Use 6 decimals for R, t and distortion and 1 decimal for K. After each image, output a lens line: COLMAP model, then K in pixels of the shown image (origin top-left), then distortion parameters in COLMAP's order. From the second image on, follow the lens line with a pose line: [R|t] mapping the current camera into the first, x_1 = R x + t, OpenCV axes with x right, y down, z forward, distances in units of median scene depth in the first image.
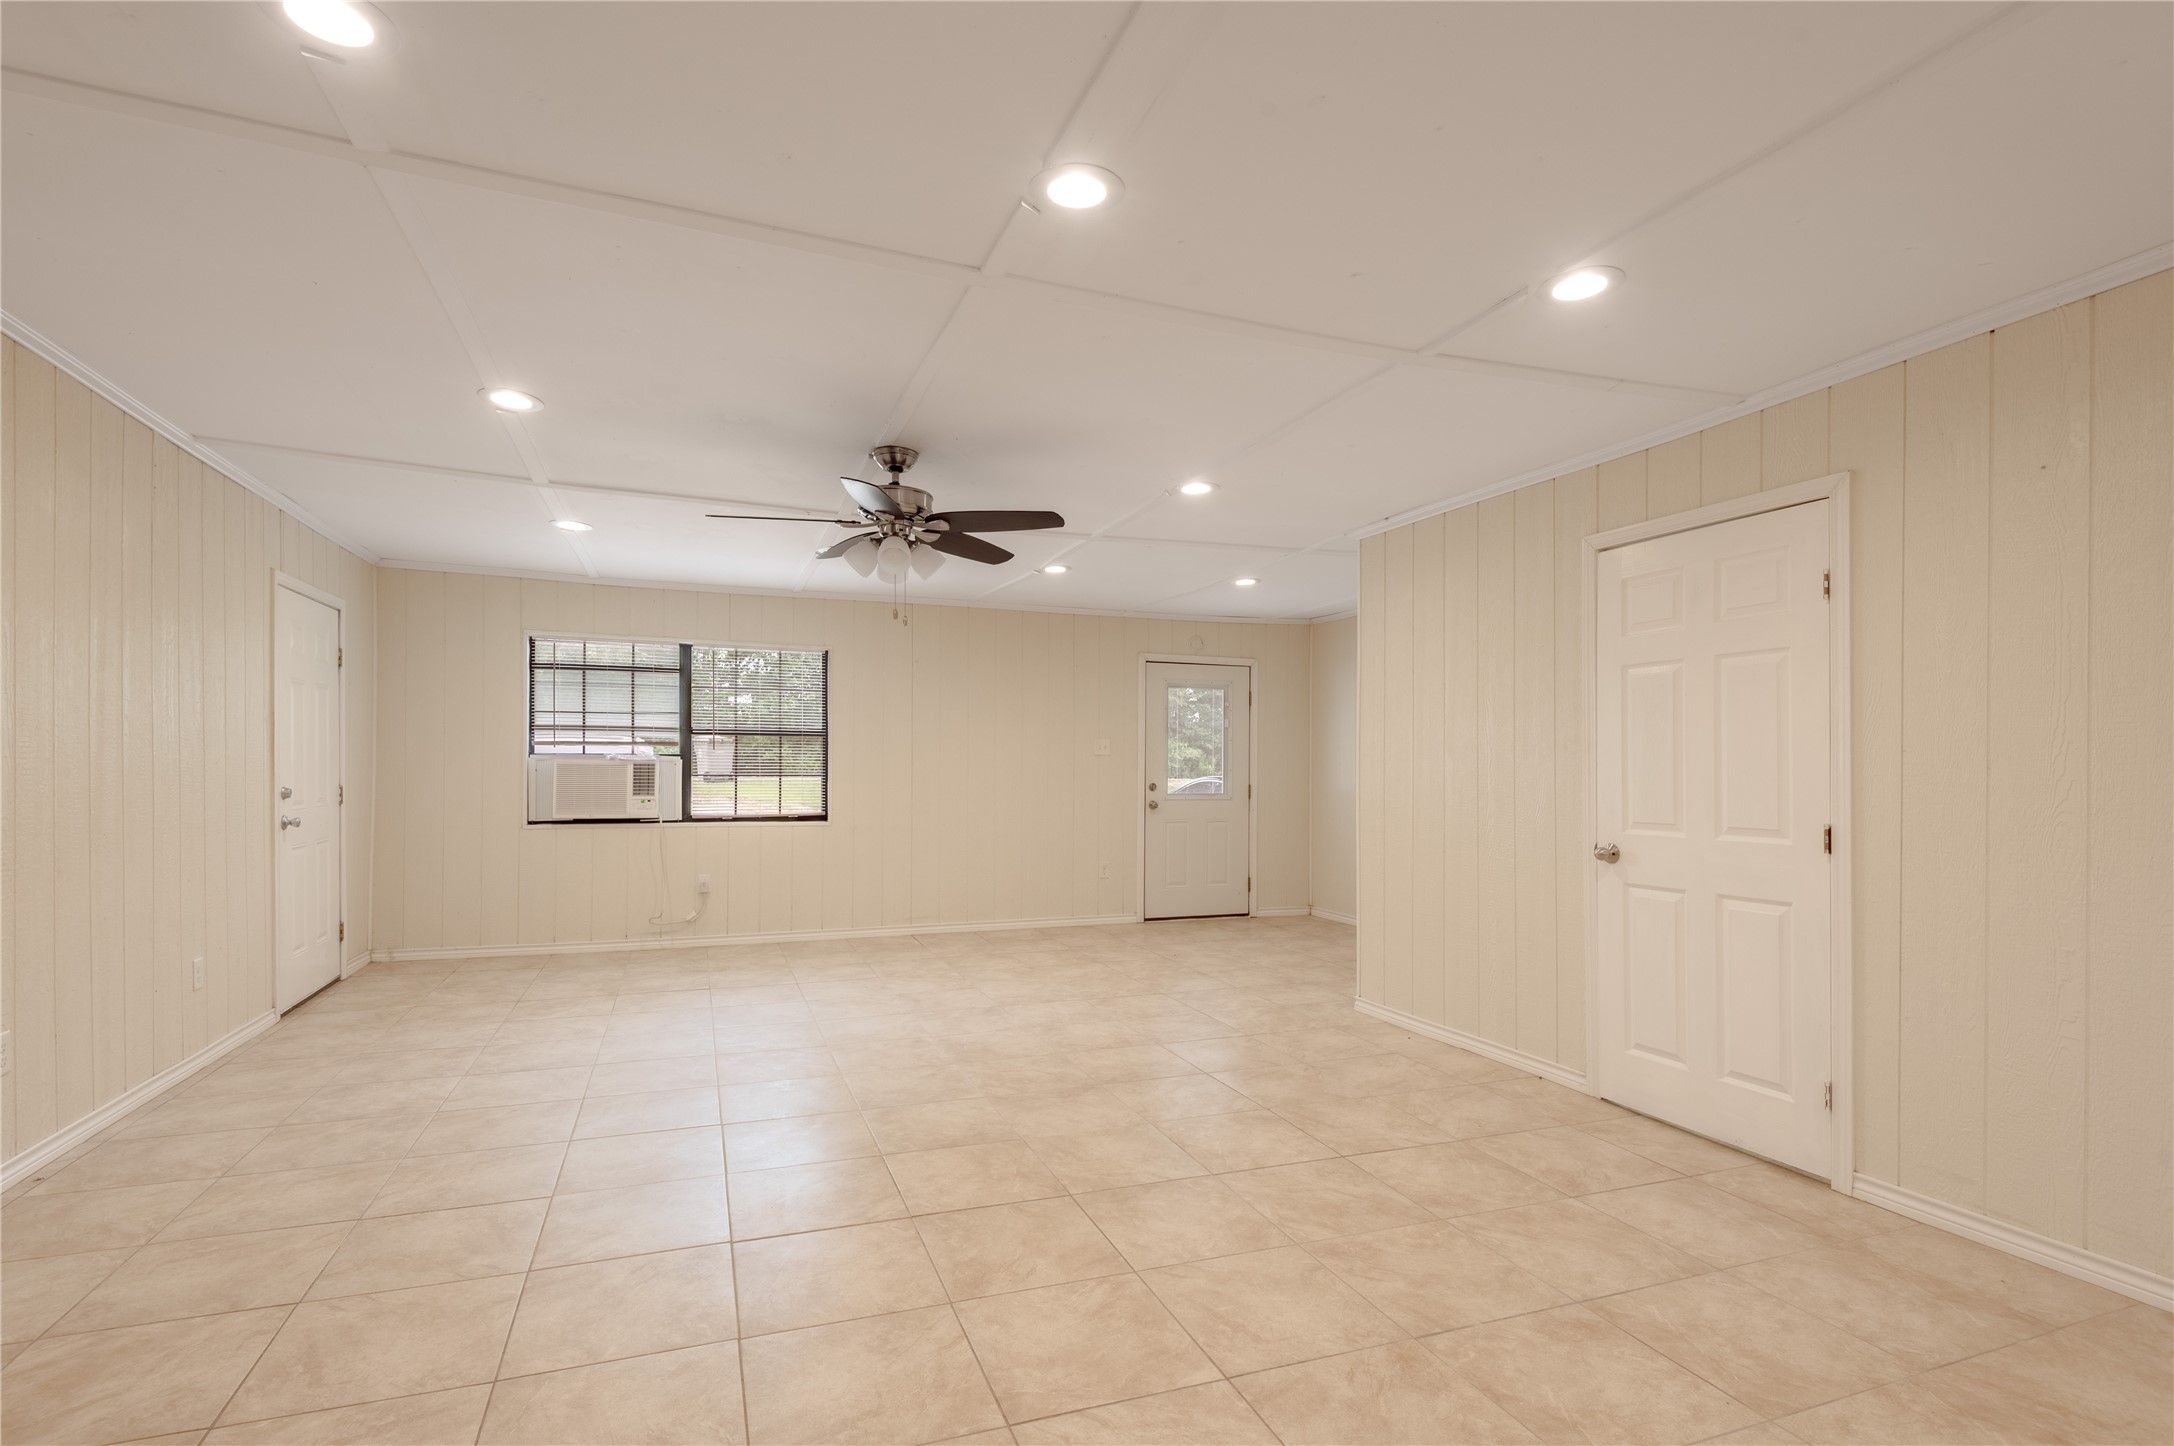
lens RADIAL K [[1021.8, 0, 1077.8], [0, 1021.8, 751.0], [0, 0, 1]] dist [0.033666, -0.017891]
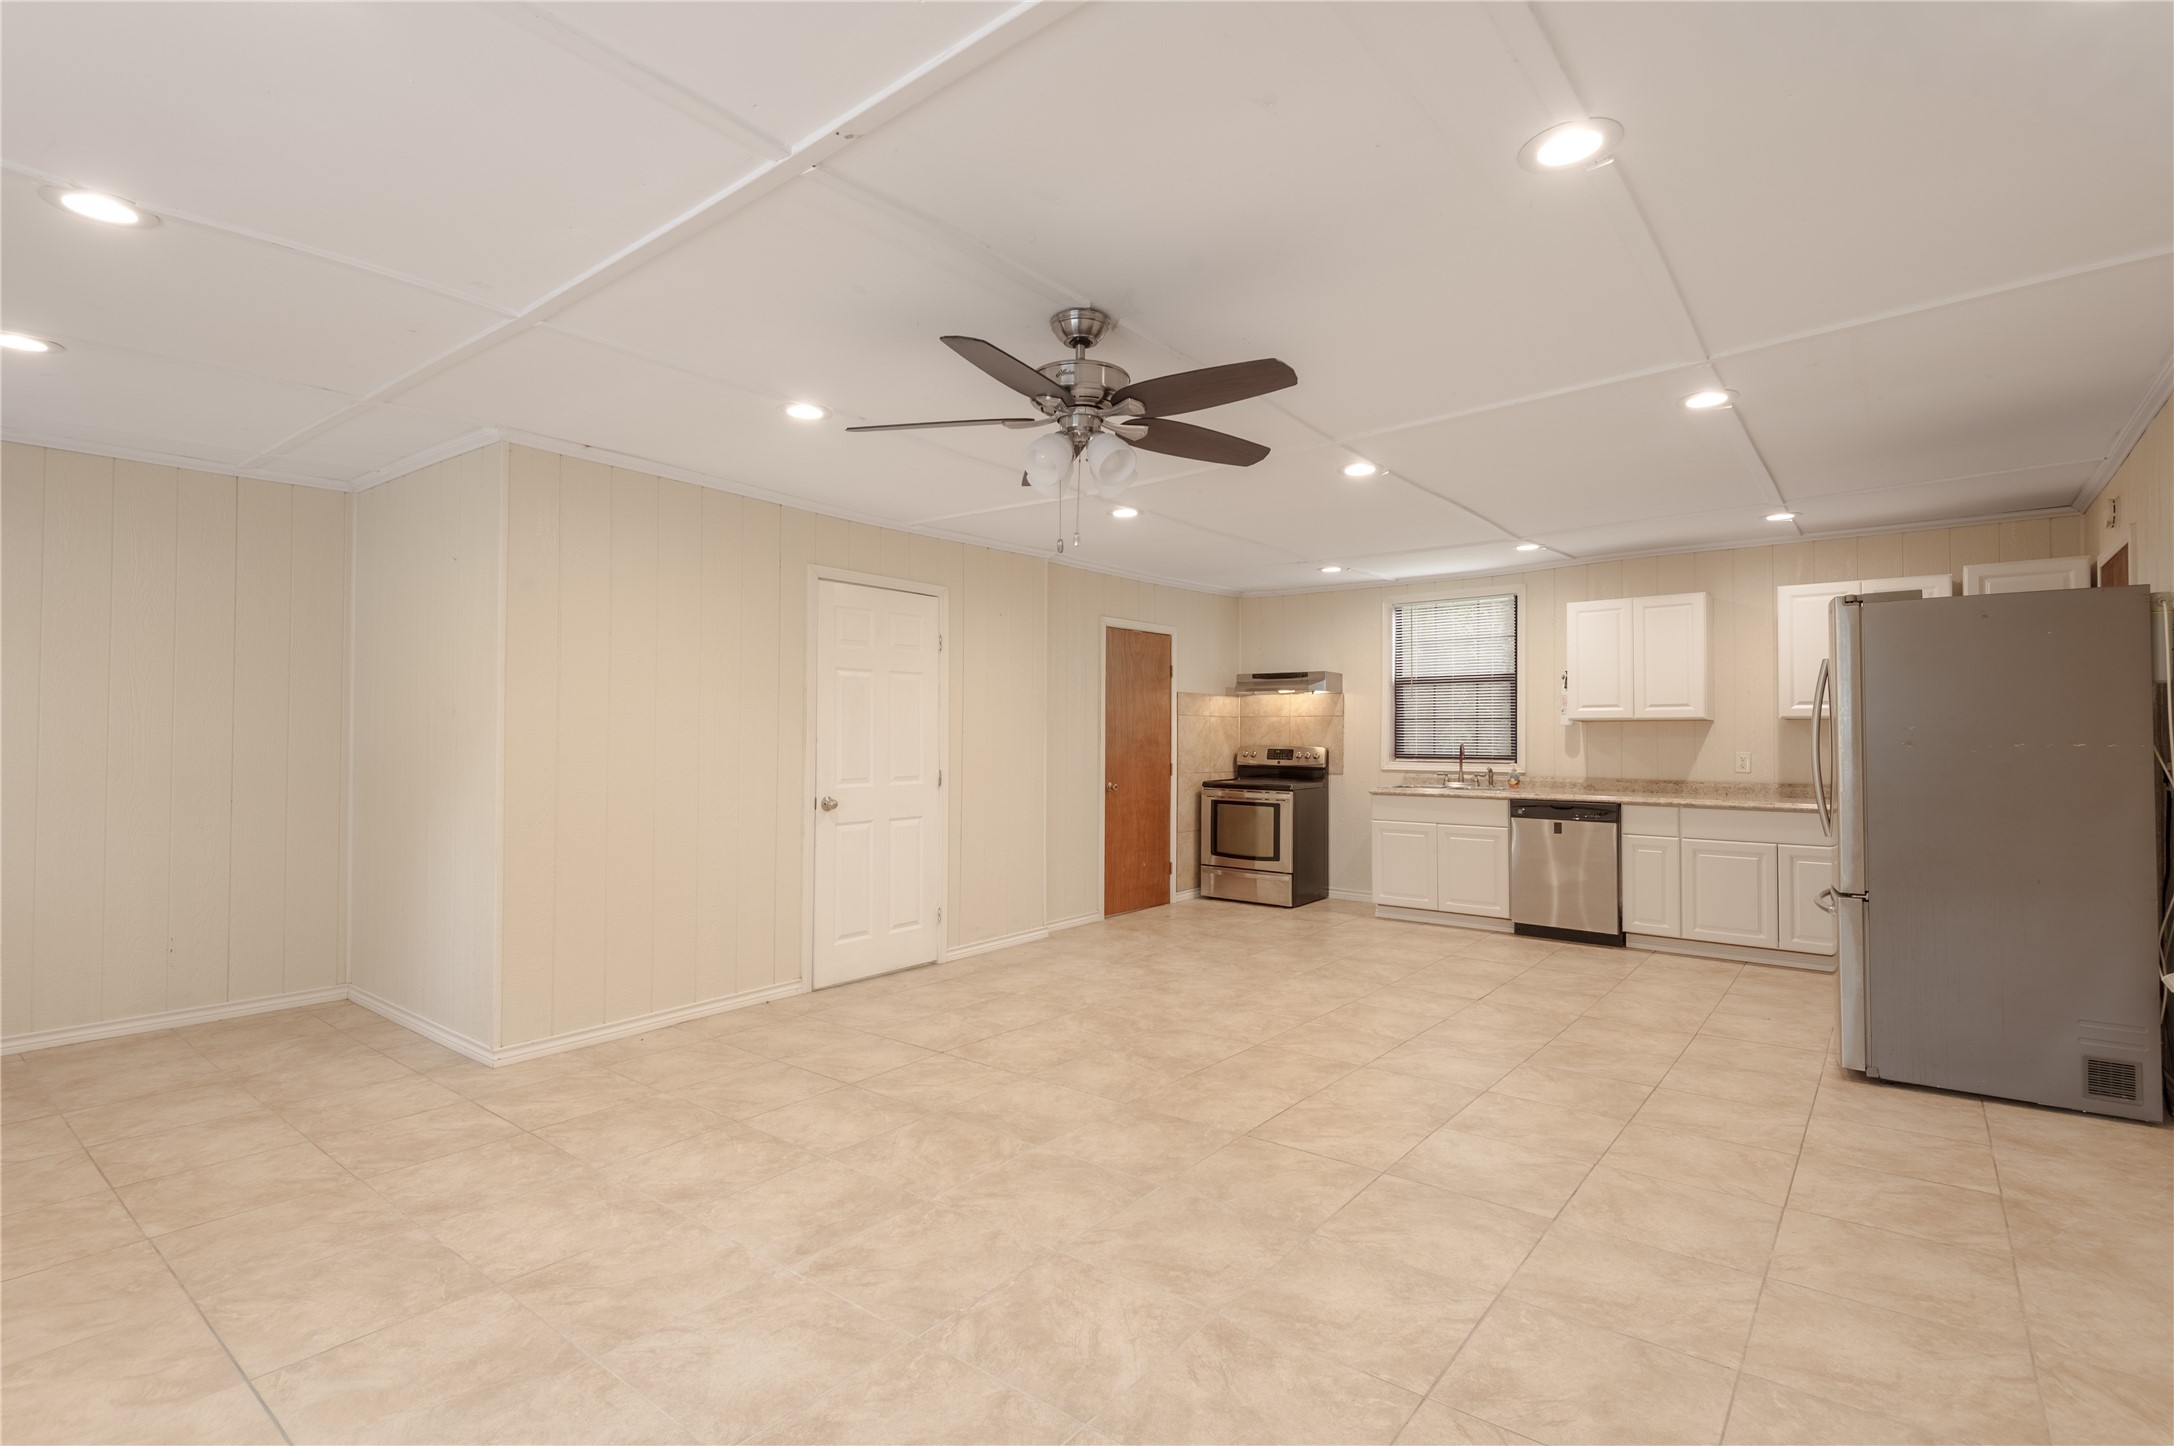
lens RADIAL K [[986.7, 0, 1126.2], [0, 986.7, 734.5], [0, 0, 1]] dist [0.017965, -0.000797]
pose [[-0.523740, -0.004139, 0.851868, -0.720473], [-0.018216, 0.999814, -0.006342, 0.008039], [-0.851683, -0.018839, -0.523718, 1.219210]]
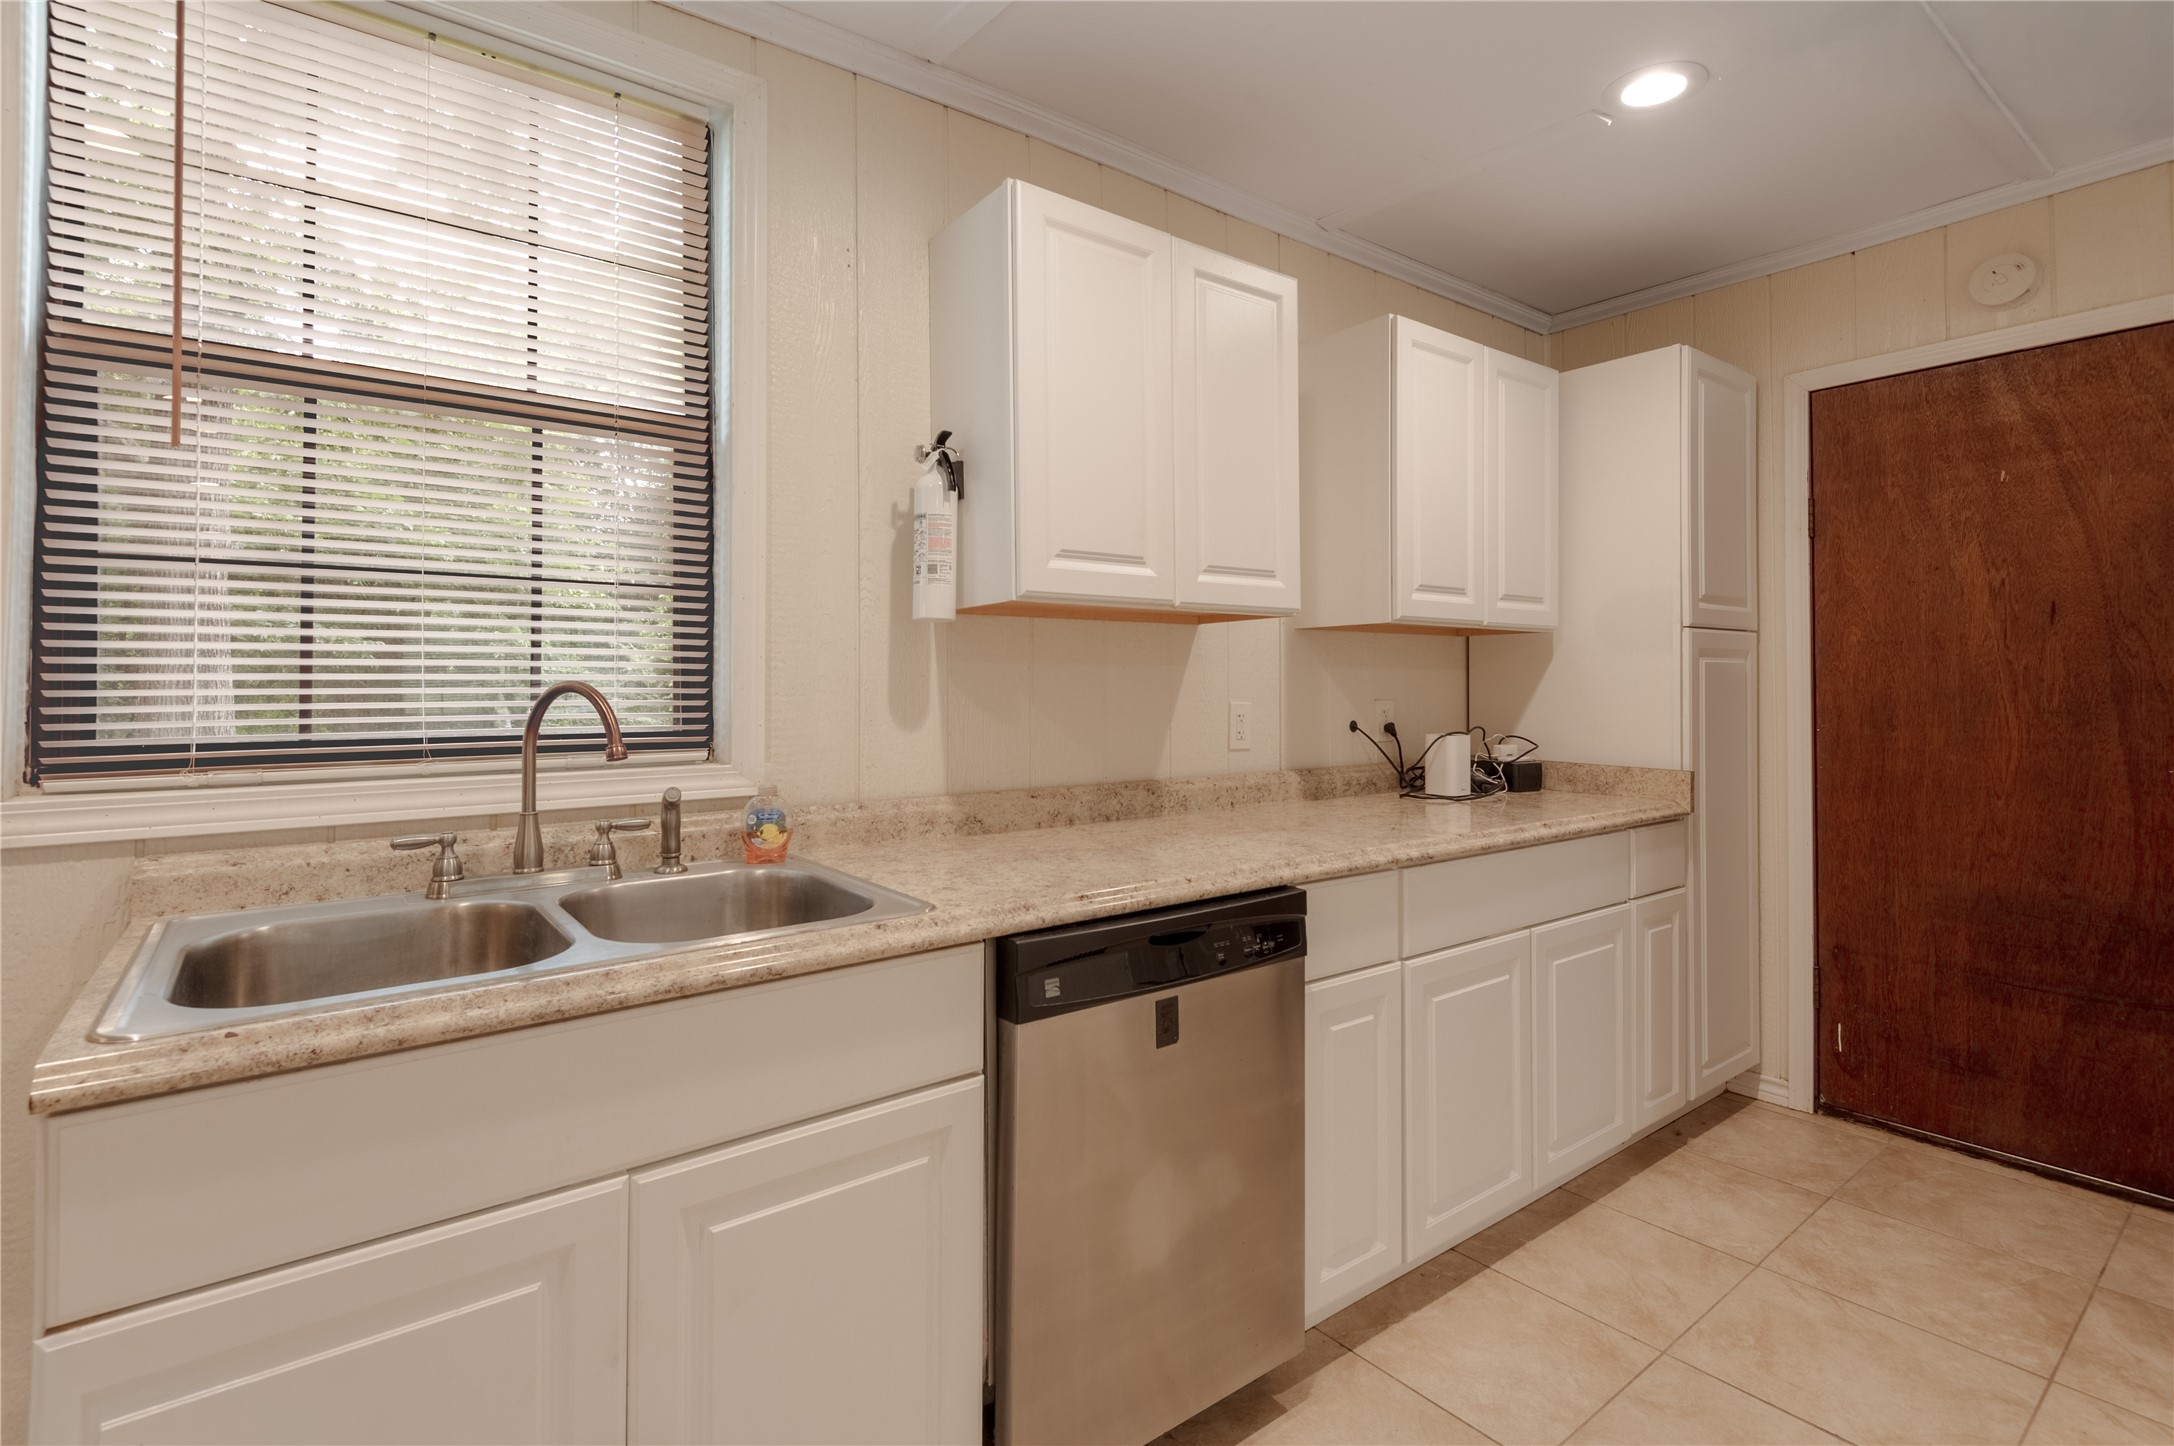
lens RADIAL K [[985.5, 0, 999.3], [0, 985.5, 640.4], [0, 0, 1]] dist [0.001332, -0.000065]
pose [[-0.974225, -0.013695, -0.225163, 0.346364], [-0.000614, 0.998313, -0.058061, 0.006966], [0.225578, -0.056426, -0.972590, 0.231396]]
